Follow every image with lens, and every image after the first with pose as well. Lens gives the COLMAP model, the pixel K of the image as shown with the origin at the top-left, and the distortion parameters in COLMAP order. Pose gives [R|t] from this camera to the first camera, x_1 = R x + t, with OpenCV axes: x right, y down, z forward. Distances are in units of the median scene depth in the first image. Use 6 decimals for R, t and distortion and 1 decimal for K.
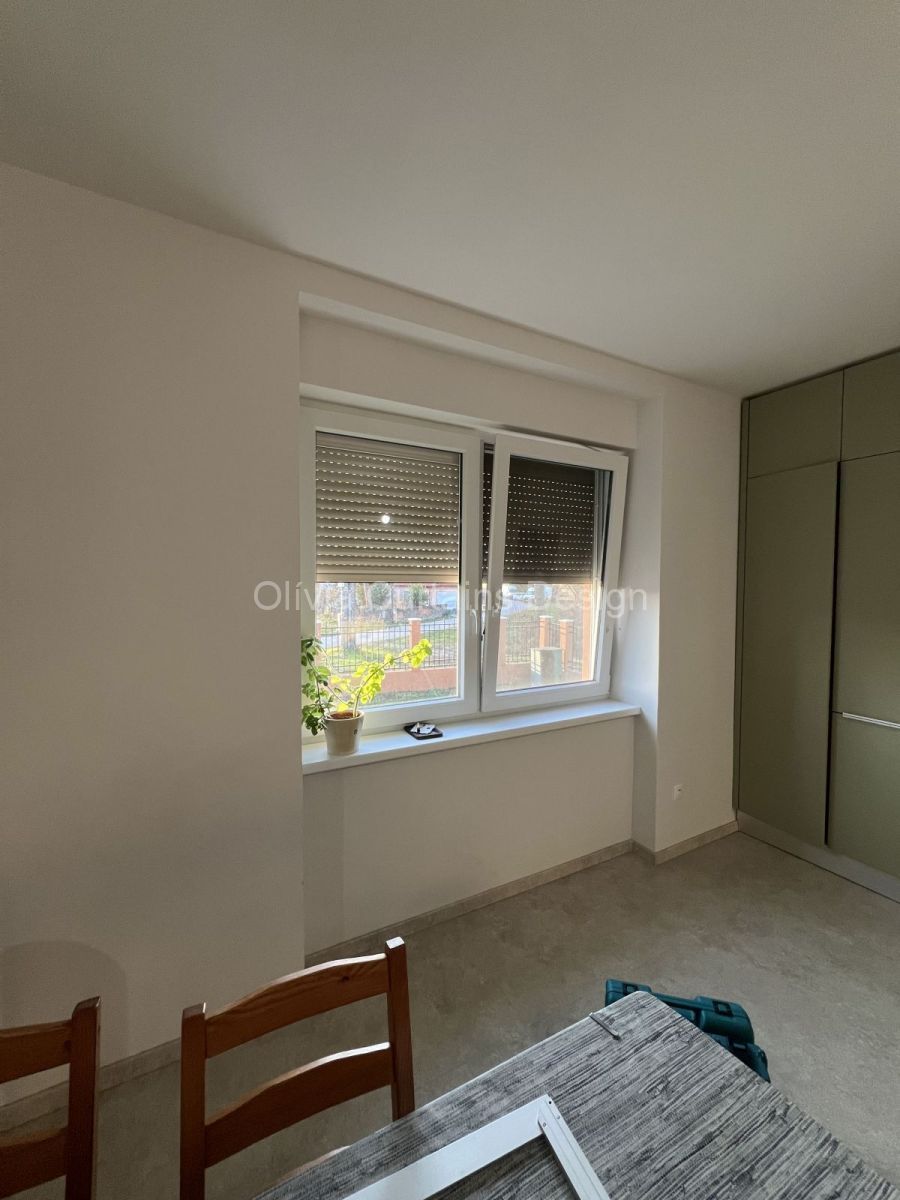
lens RADIAL K [[484.2, 0, 454.6], [0, 484.2, 600.2], [0, 0, 1]] dist [0.000805, -0.000288]
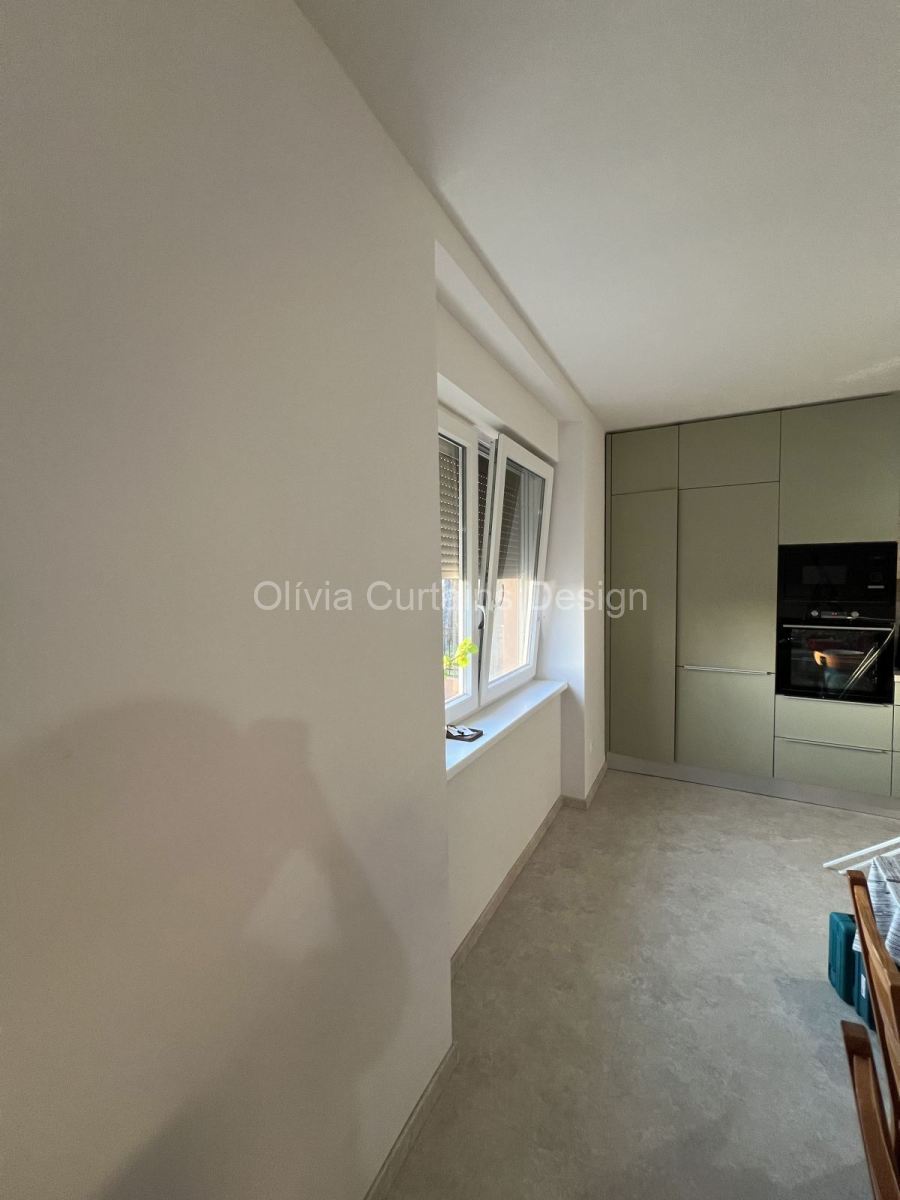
lens RADIAL K [[484.2, 0, 454.6], [0, 484.2, 600.2], [0, 0, 1]] dist [0.000805, -0.000288]
pose [[0.828009, -0.037872, 0.559434, -0.555189], [0.034226, 0.999270, 0.016989, -0.008783], [-0.559669, 0.005080, 0.828701, 0.193040]]
